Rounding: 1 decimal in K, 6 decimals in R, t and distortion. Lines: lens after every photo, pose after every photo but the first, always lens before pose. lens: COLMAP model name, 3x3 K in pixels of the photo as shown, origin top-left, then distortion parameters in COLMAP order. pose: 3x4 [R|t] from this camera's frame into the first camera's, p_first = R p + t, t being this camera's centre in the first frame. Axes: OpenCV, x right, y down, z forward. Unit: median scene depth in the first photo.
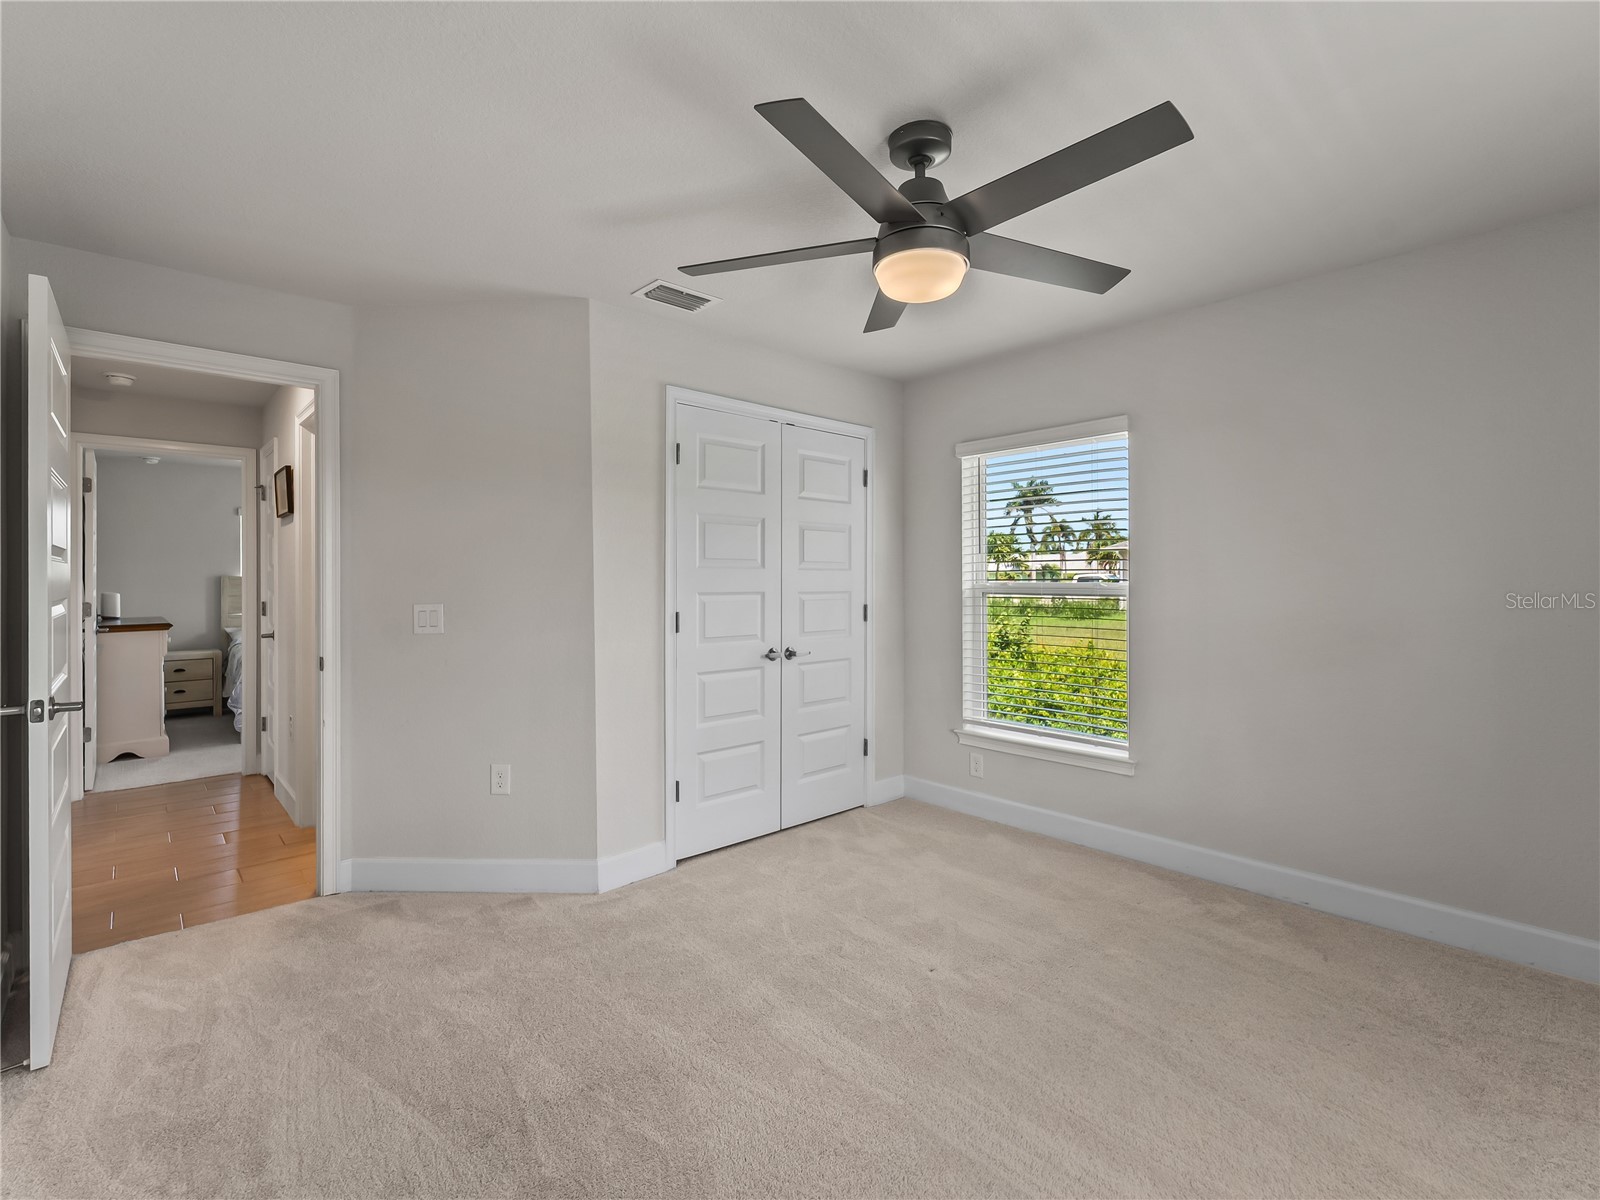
lens RADIAL K [[725.7, 0, 806.7], [0, 725.7, 603.2], [0, 0, 1]] dist [-0.000760, -0.000813]
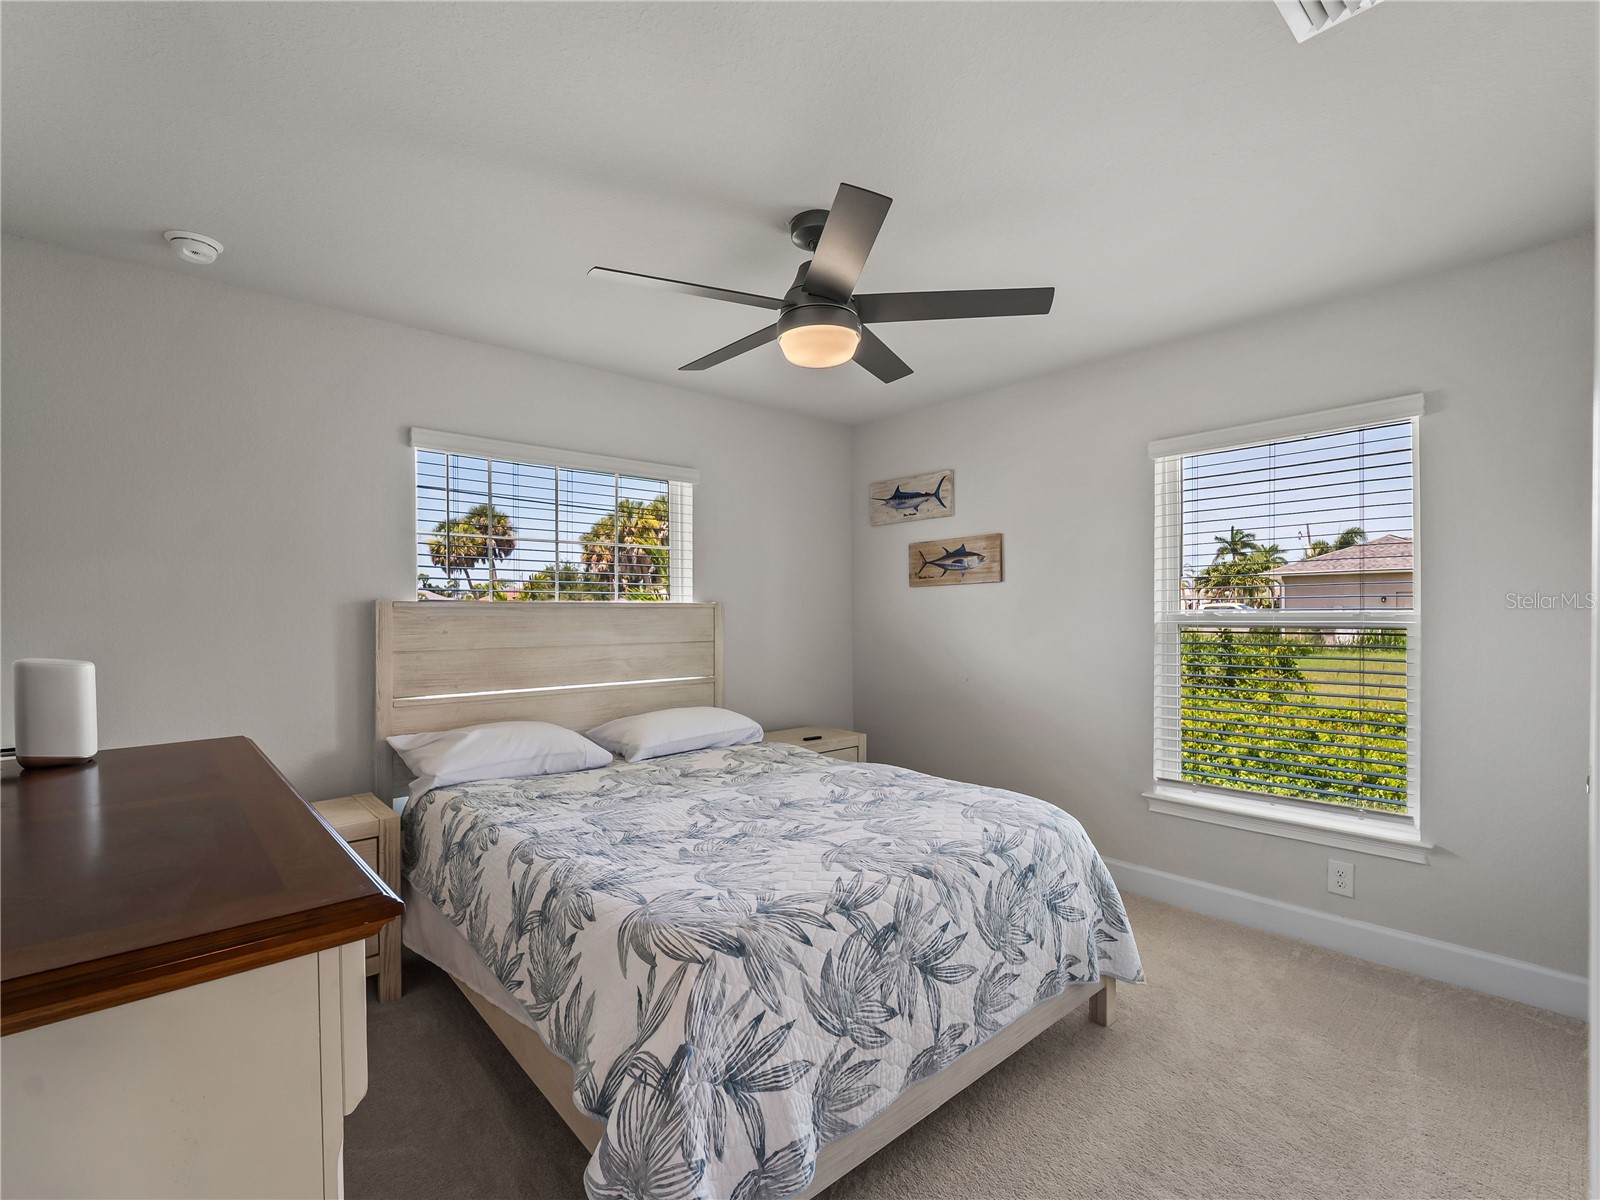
lens RADIAL K [[722.0, 0, 795.2], [0, 722.0, 650.9], [0, 0, 1]] dist [0.000307, -0.000271]
pose [[0.999380, 0.003322, -0.035053, -0.194065], [-0.002420, 0.999666, 0.025738, -0.007243], [0.035127, -0.025637, 0.999054, 0.212243]]
